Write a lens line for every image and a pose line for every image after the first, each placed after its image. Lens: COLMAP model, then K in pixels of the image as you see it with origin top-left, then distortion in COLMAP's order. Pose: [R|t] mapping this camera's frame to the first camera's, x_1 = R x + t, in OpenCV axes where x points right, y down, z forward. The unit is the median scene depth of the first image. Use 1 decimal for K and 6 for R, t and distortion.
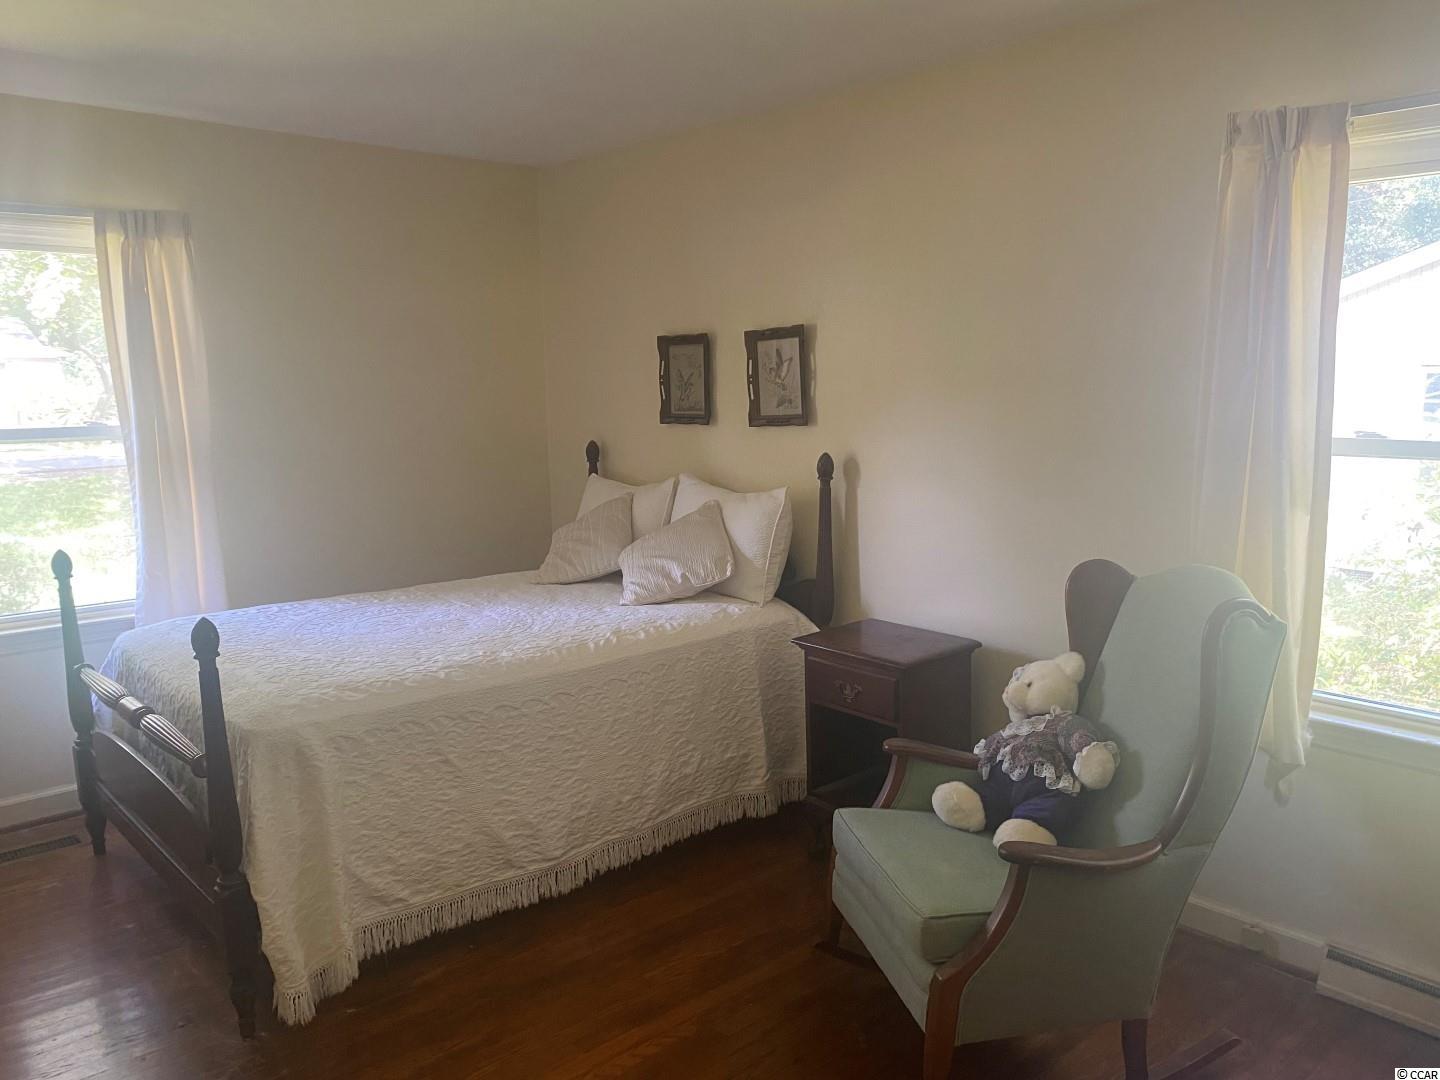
lens RADIAL K [[1099.5, 0, 706.9], [0, 1099.5, 545.9], [0, 0, 1]] dist [0.031784, -0.055040]
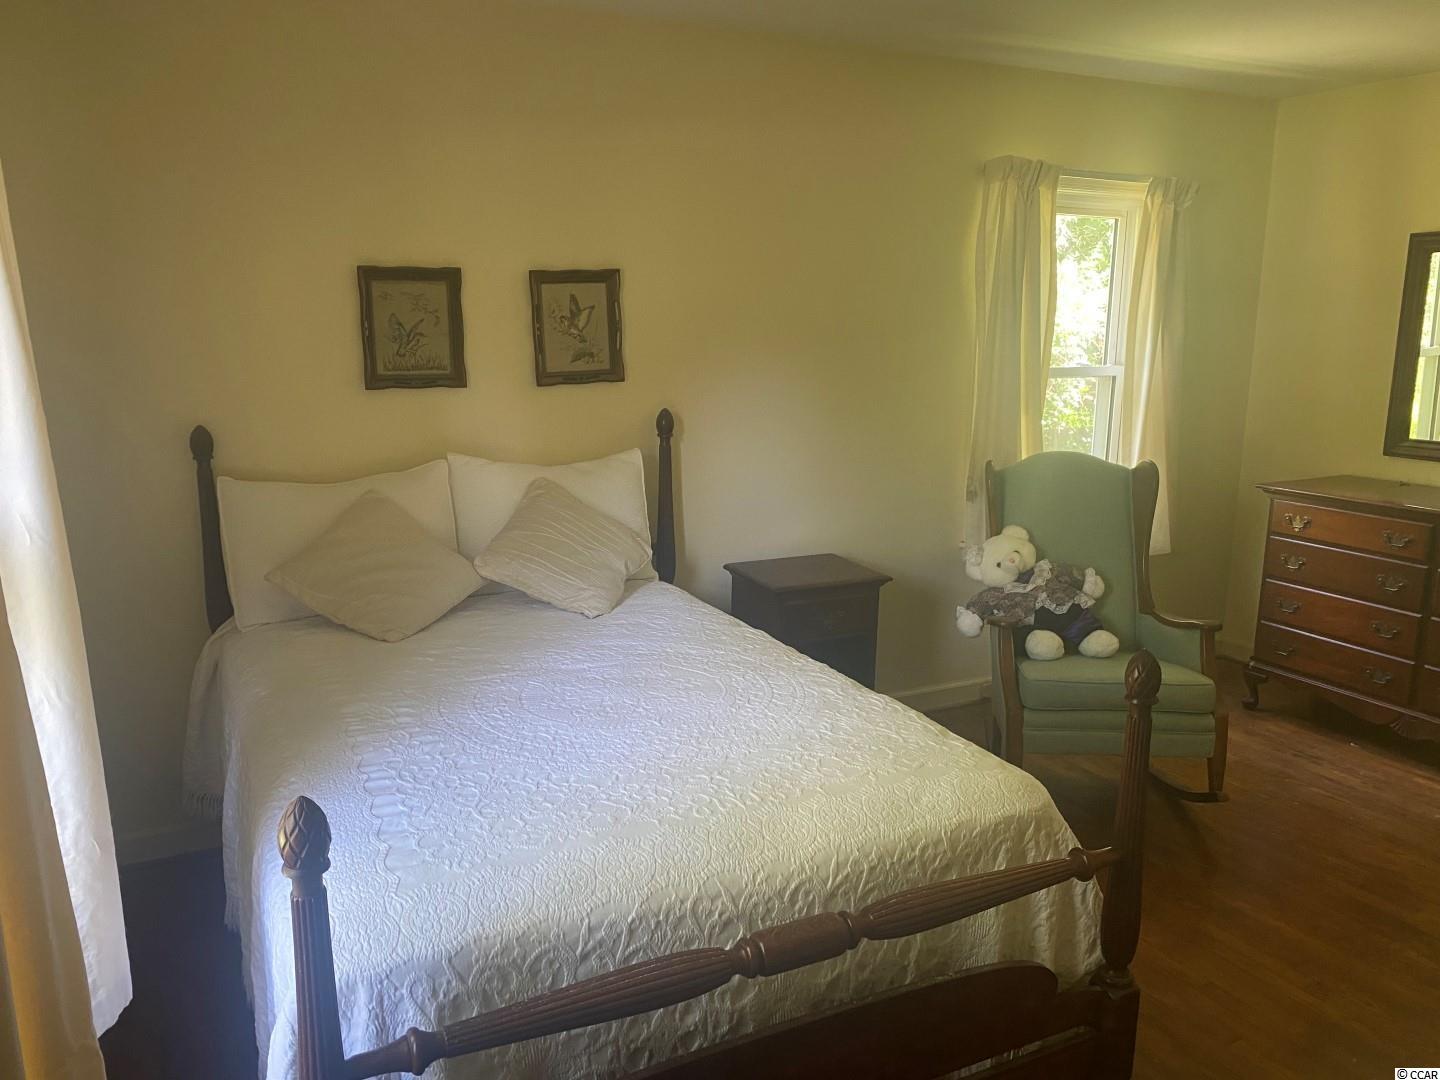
lens RADIAL K [[1063.1, 0, 724.2], [0, 1063.1, 530.8], [0, 0, 1]] dist [0.128216, -0.172236]
pose [[0.222688, -0.151379, 0.963065, -0.756120], [0.160945, 0.980024, 0.116830, -0.075341], [-0.961513, 0.128984, 0.242604, 0.702028]]
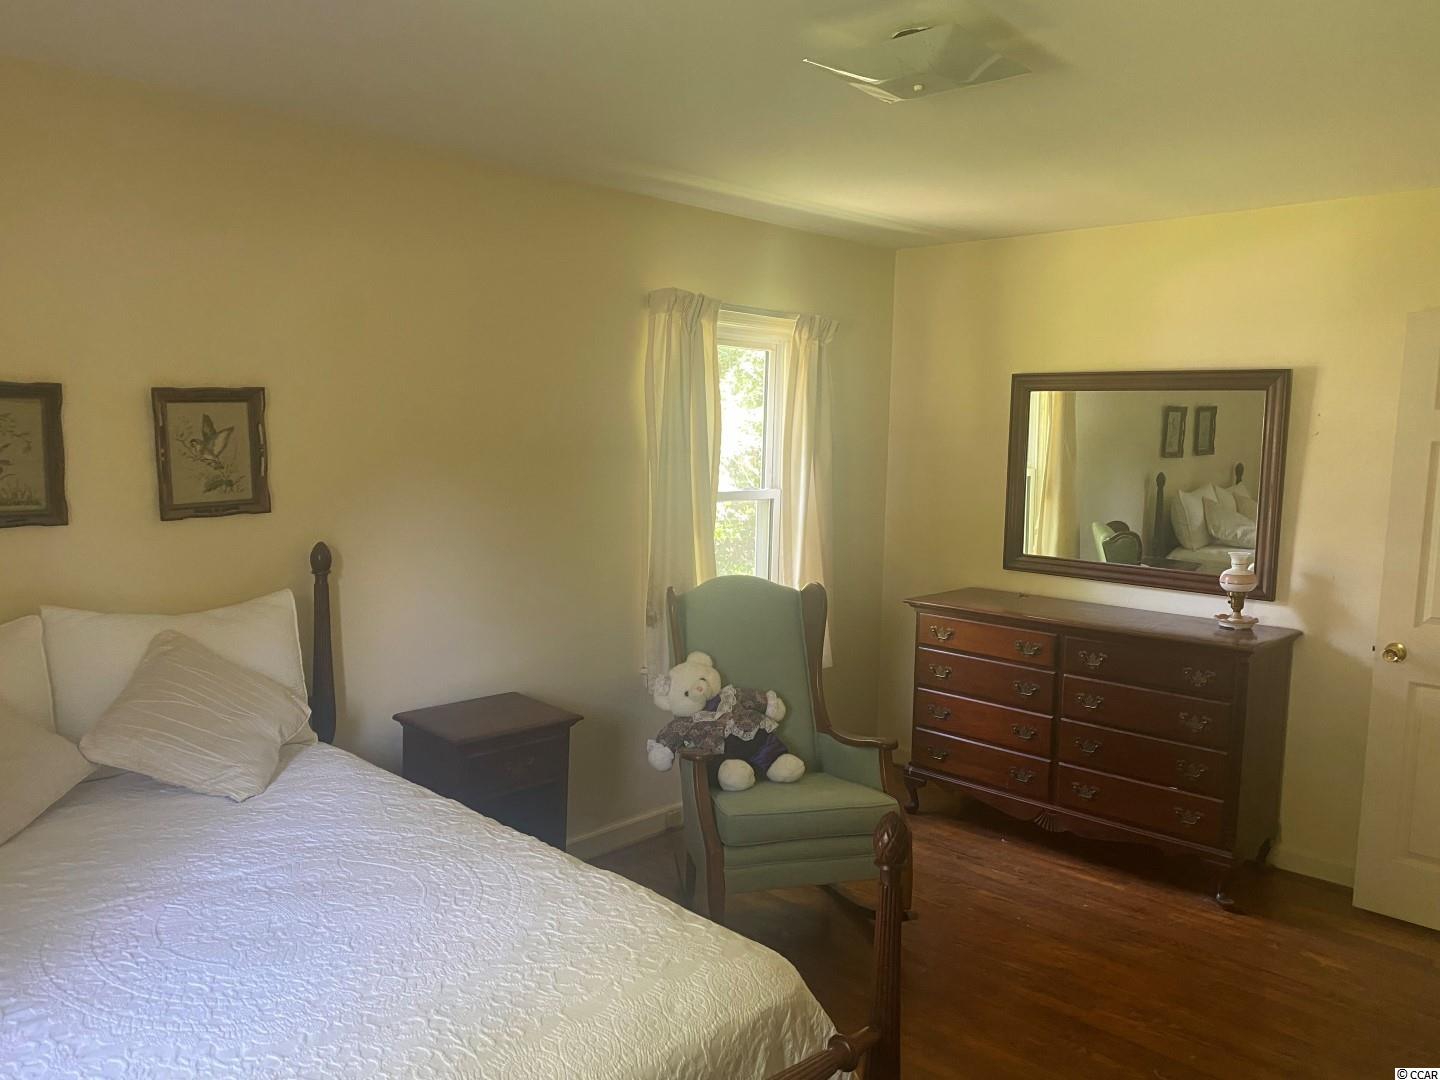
lens RADIAL K [[1086.4, 0, 720.0], [0, 1086.4, 540.0], [0, 0, 1]] dist [0.021326, -0.010826]
pose [[-0.094402, -0.062664, 0.993560, -0.720249], [0.163254, 0.983532, 0.077543, -0.095057], [-0.982057, 0.169523, -0.082617, 0.729257]]
